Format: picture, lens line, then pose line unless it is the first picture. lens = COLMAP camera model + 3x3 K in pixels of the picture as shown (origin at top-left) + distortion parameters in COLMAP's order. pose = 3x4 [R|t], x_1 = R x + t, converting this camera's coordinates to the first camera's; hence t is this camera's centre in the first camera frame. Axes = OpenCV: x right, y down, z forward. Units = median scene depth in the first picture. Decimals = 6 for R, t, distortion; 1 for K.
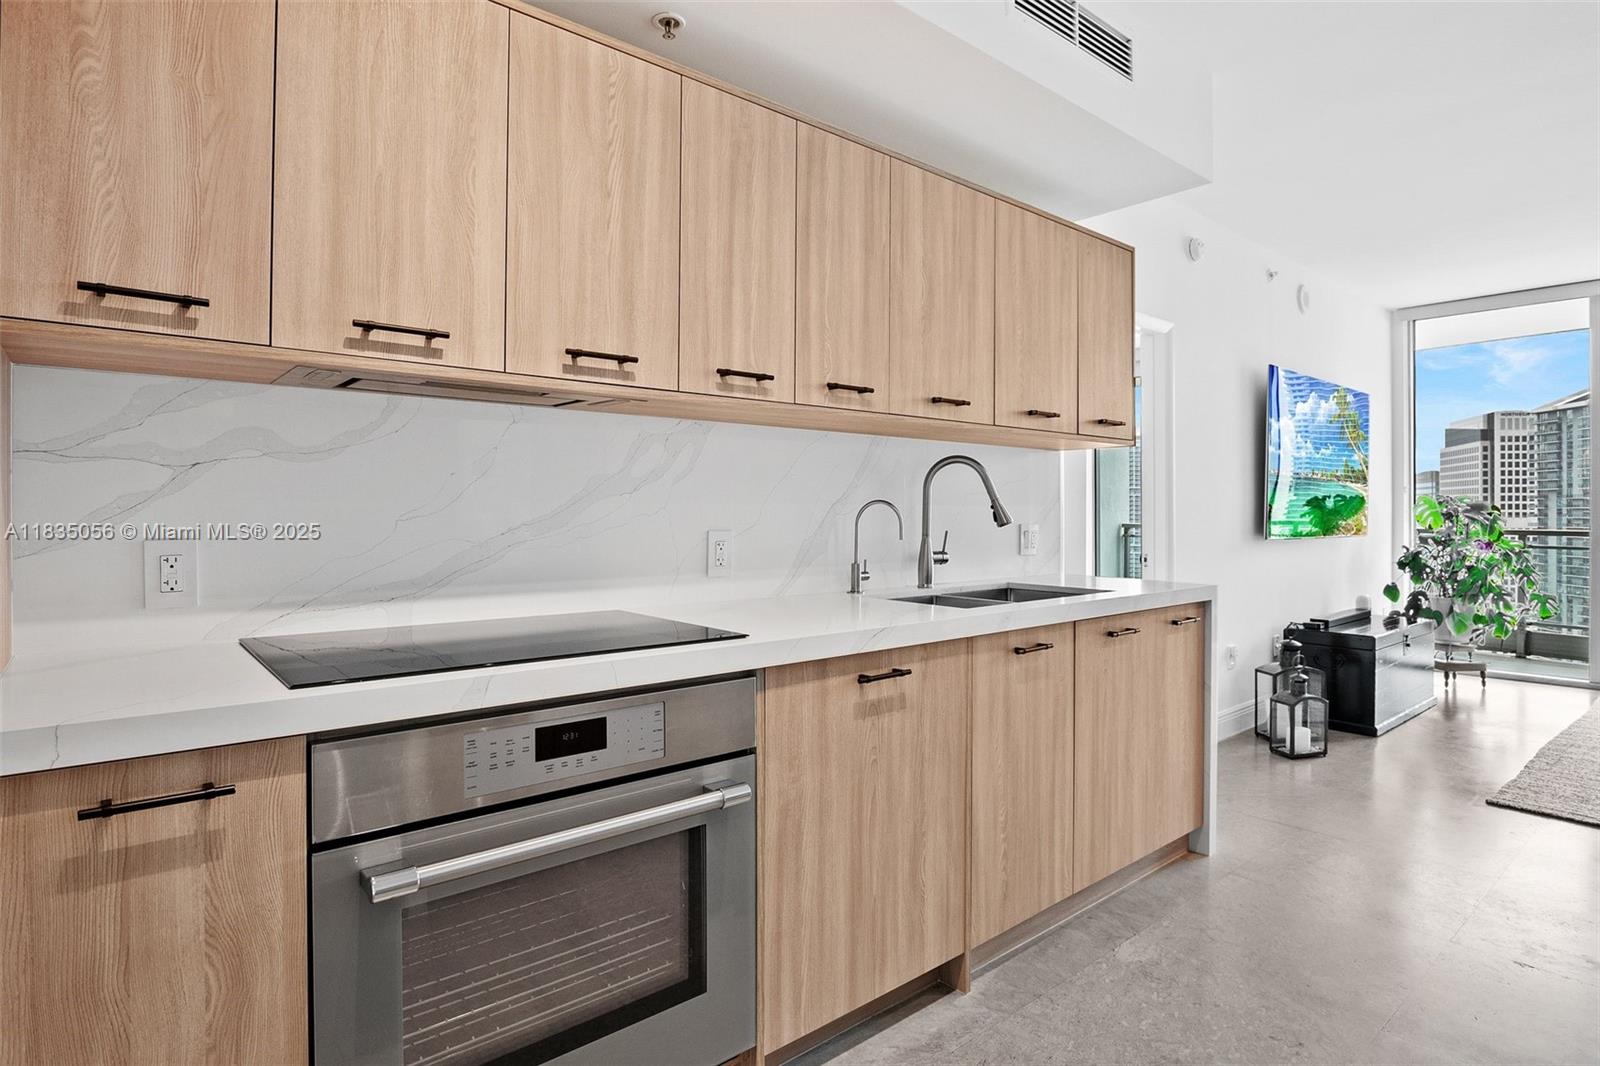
lens RADIAL K [[858.4, 0, 825.4], [0, 858.4, 513.7], [0, 0, 1]] dist [-0.017365, 0.001488]
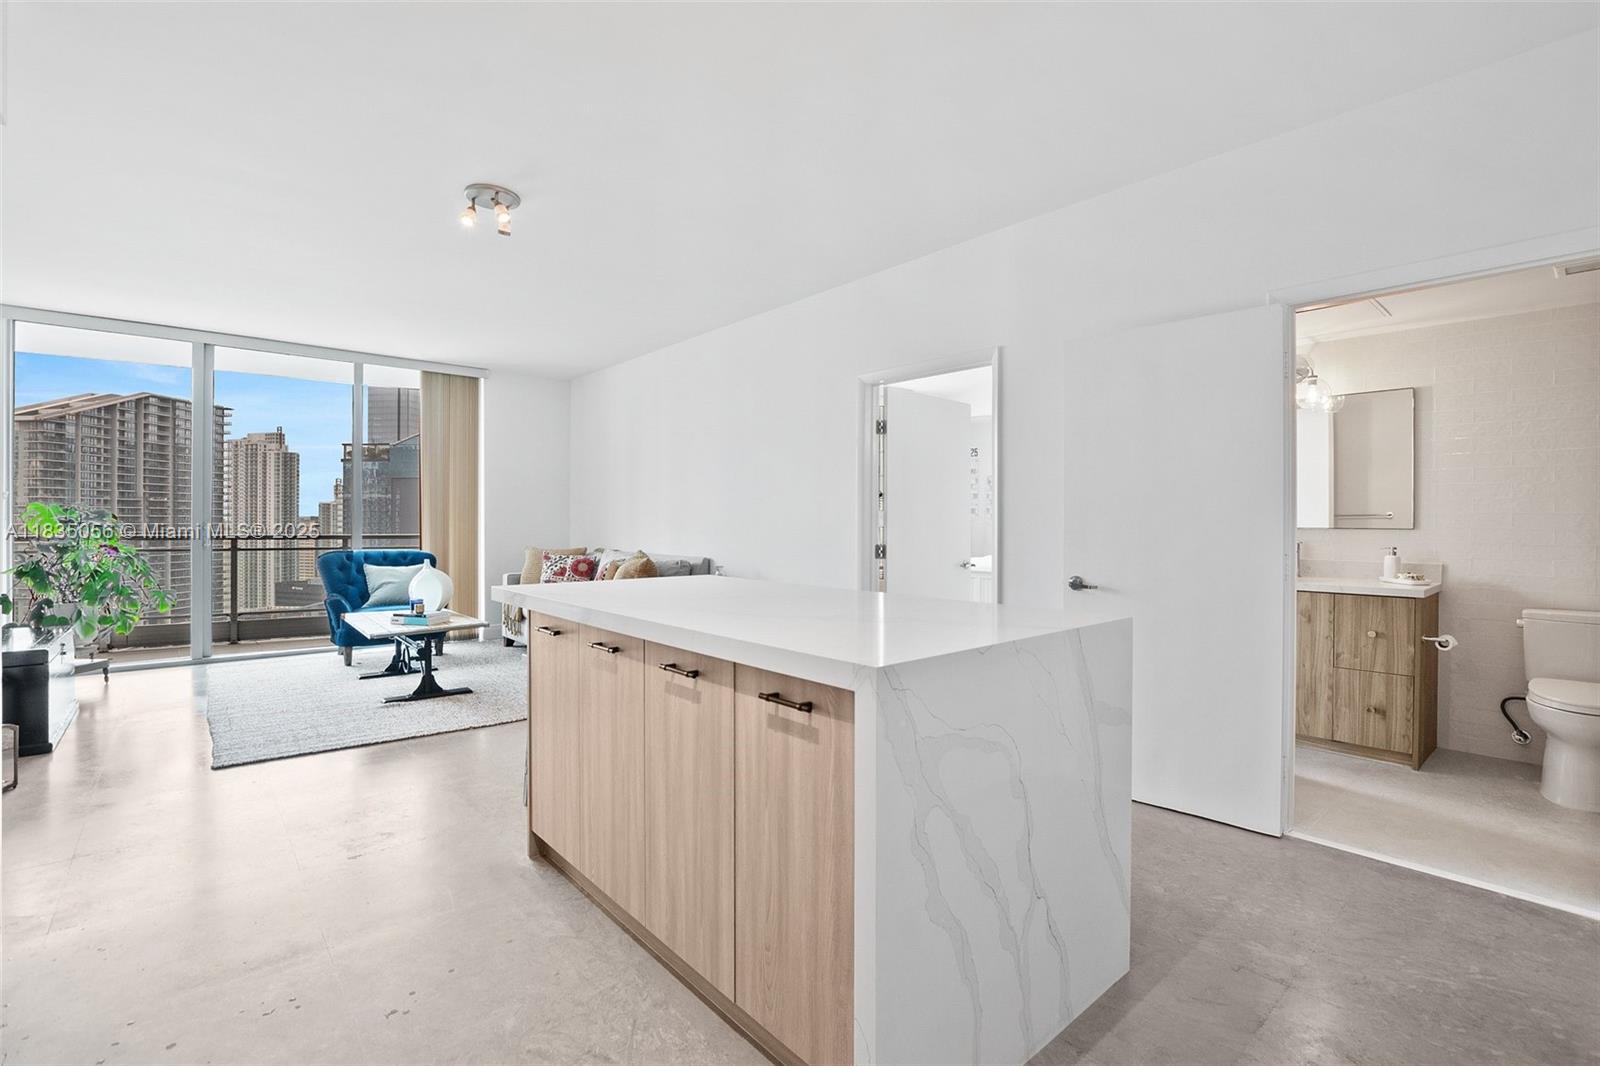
lens RADIAL K [[721.1, 0, 816.2], [0, 721.1, 513.8], [0, 0, 1]] dist [-0.030898, 0.003187]
pose [[-0.005794, 0.010254, 0.999931, -0.141100], [-0.001003, 0.999947, -0.010260, -0.001971], [-0.999983, -0.001062, -0.005784, 0.120584]]
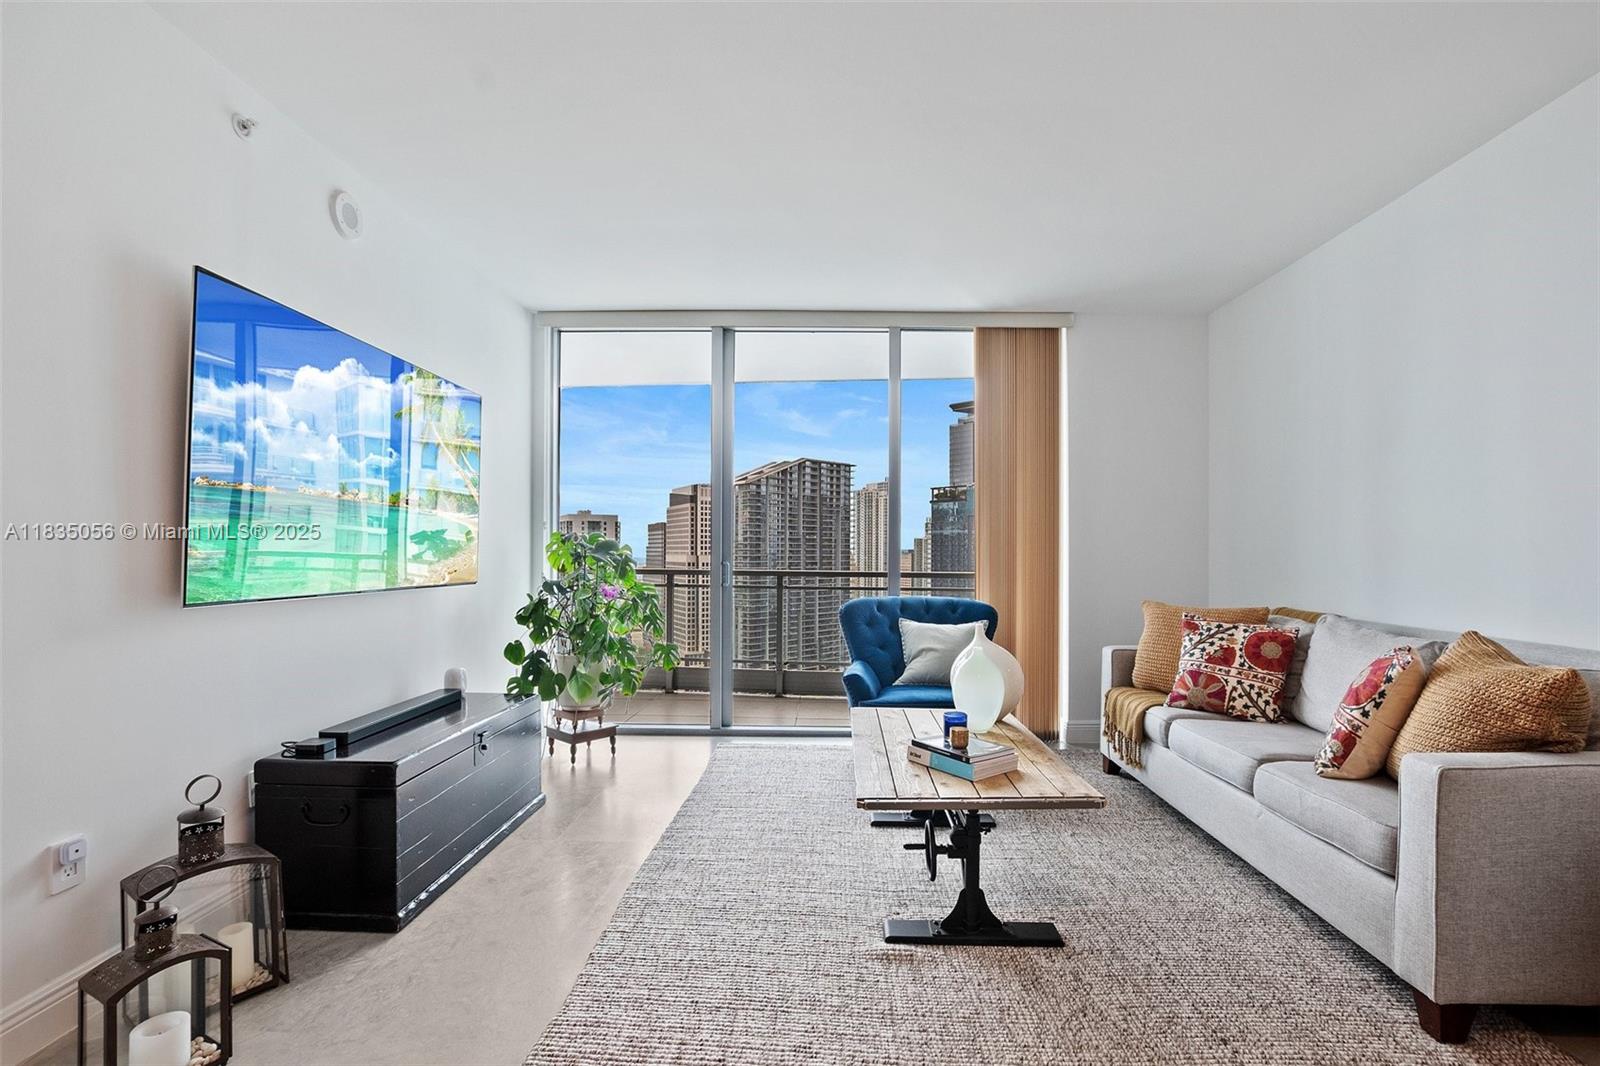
lens RADIAL K [[721.1, 0, 824.4], [0, 721.1, 556.2], [0, 0, 1]] dist [-0.030898, 0.003187]
pose [[0.665820, -0.000554, 0.746112, 0.435068], [-0.003939, 0.999983, 0.004258, -0.002524], [-0.746102, -0.005774, 0.665807, 0.412532]]
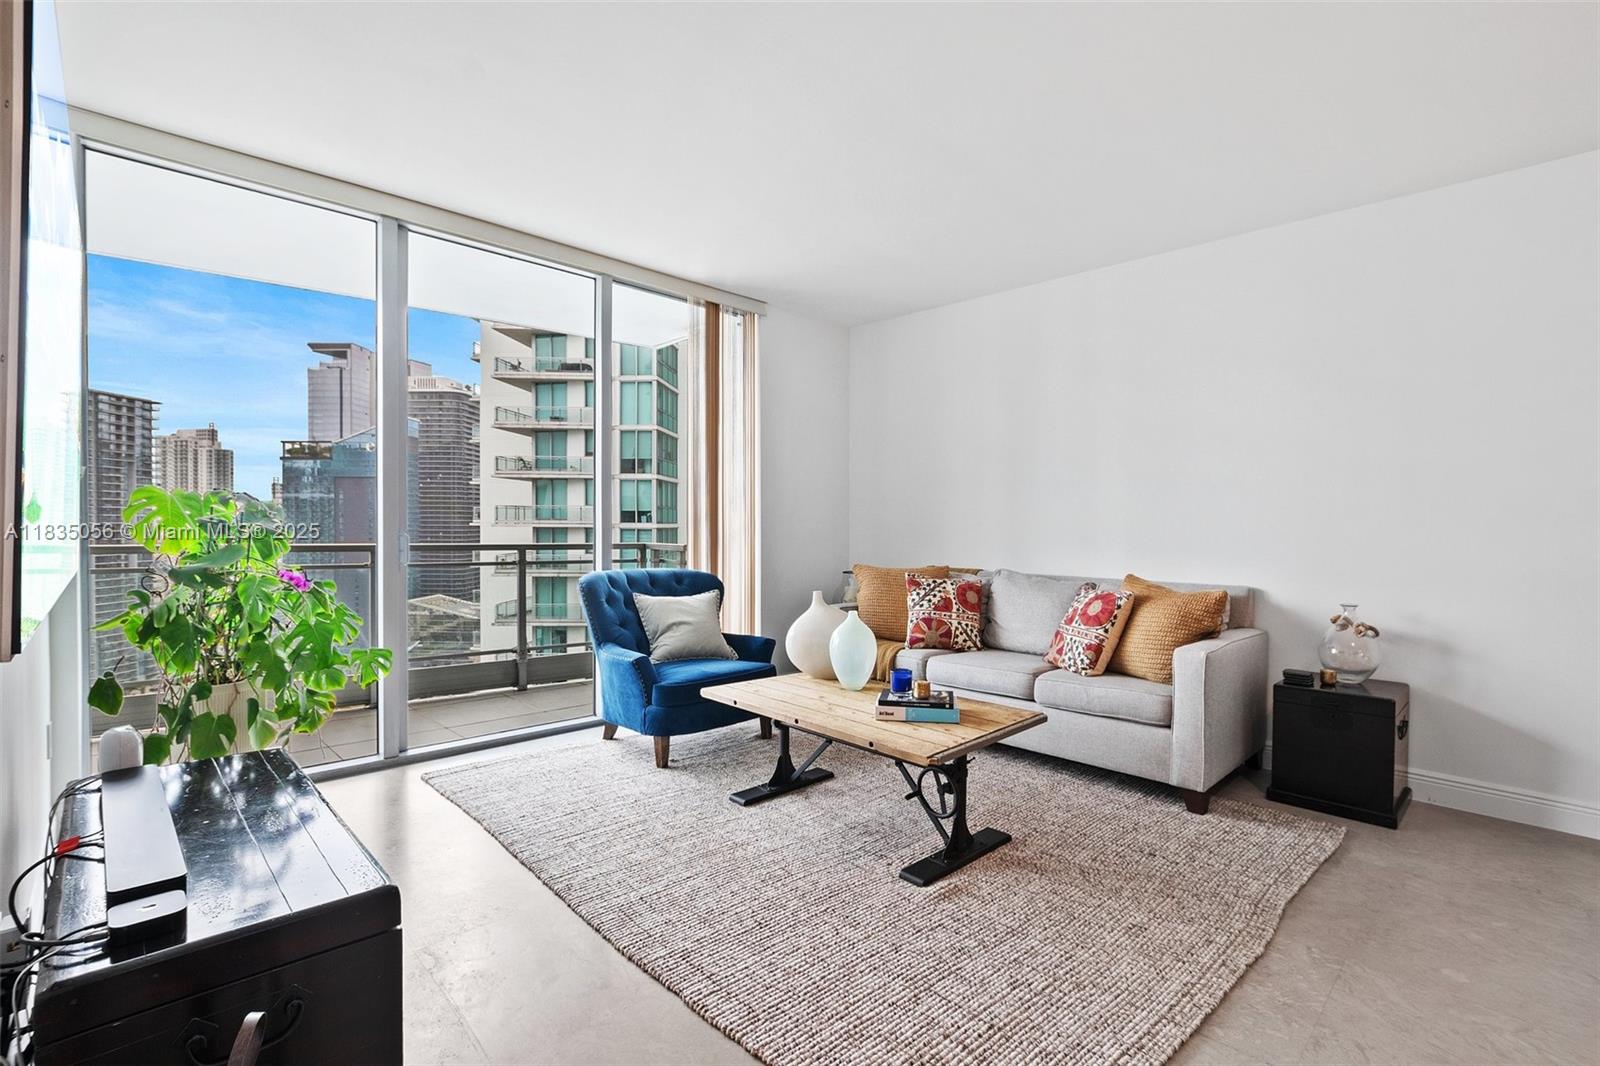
lens RADIAL K [[721.1, 0, 816.3], [0, 721.1, 531.7], [0, 0, 1]] dist [-0.030898, 0.003187]
pose [[-0.065396, -0.008899, 0.997820, 0.320825], [-0.008582, 0.999928, 0.008355, -0.002261], [-0.997822, -0.008017, -0.065468, 0.781031]]
